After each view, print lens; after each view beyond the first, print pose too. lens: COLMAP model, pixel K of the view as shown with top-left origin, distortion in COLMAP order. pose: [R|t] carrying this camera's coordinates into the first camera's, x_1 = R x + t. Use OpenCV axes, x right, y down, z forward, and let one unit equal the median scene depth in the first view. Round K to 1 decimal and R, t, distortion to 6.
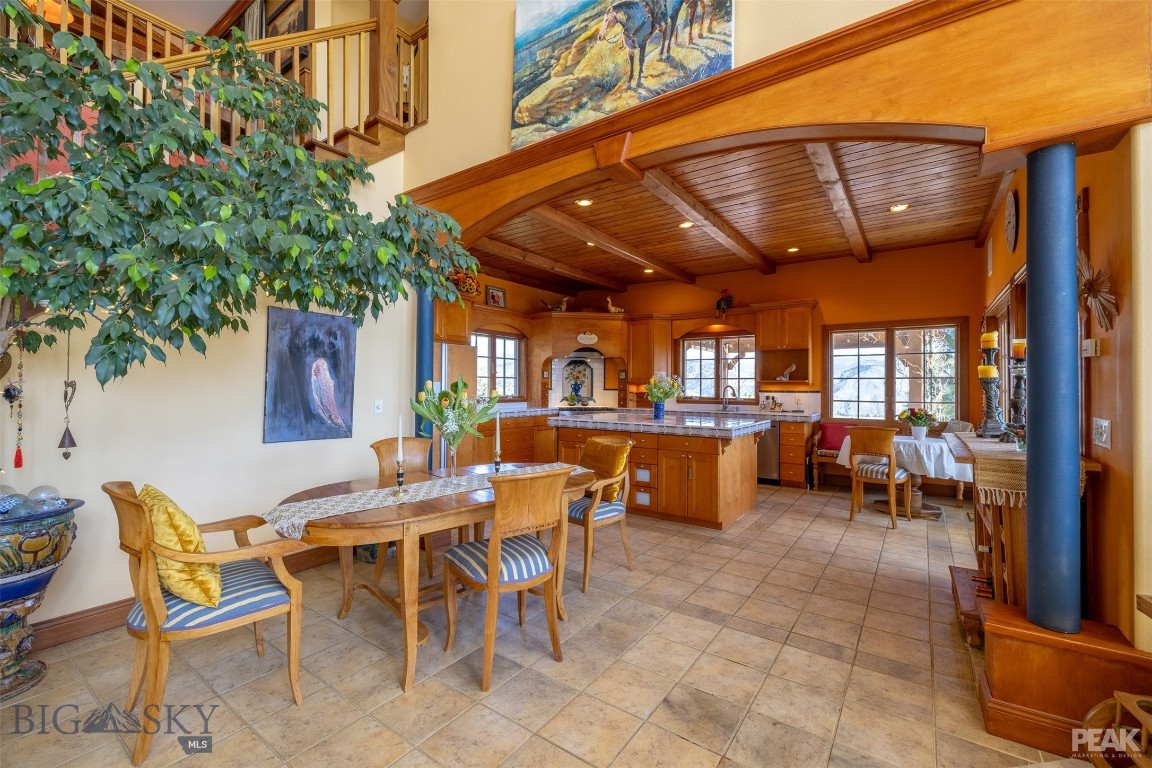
lens RADIAL K [[481.2, 0, 576.0], [0, 481.2, 384.0], [0, 0, 1]] dist [-0.000179, -0.000161]
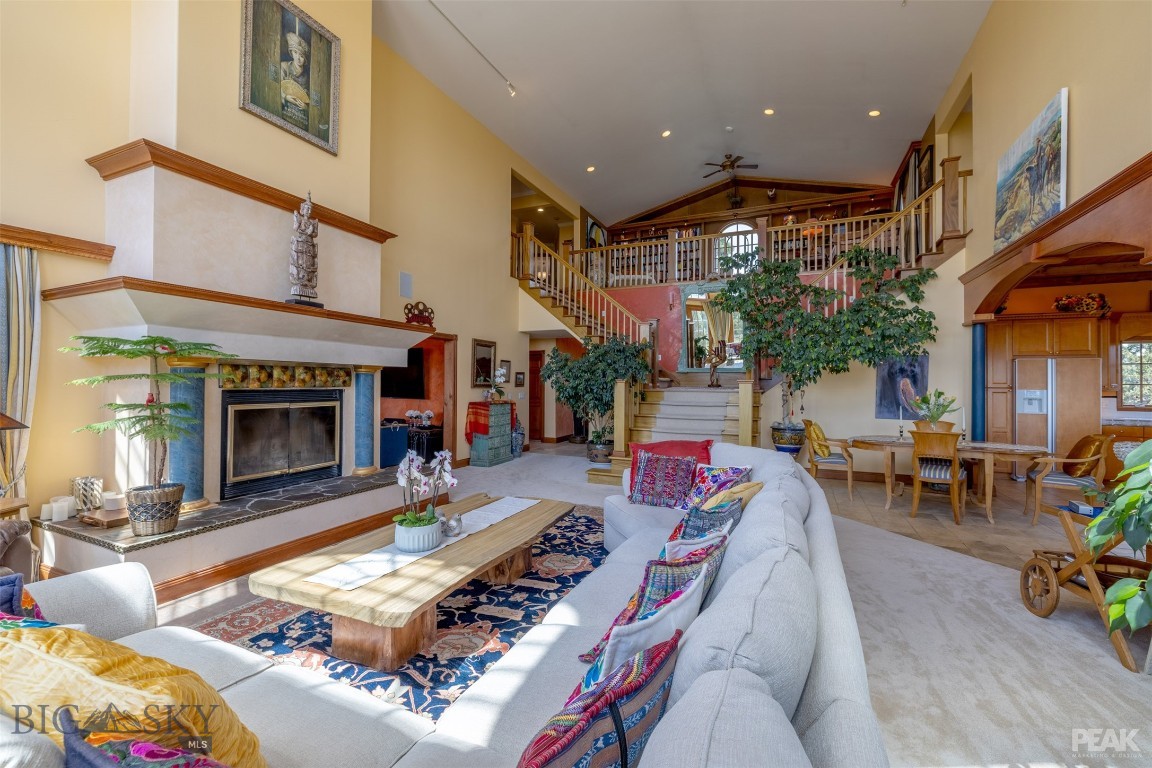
lens RADIAL K [[481.2, 0, 576.0], [0, 481.2, 384.0], [0, 0, 1]] dist [-0.000179, -0.000161]
pose [[0.194316, -0.004794, -0.980927, 1.172786], [-0.003014, 0.999980, -0.005484, -0.015779], [0.980934, 0.004022, 0.194297, -0.721209]]
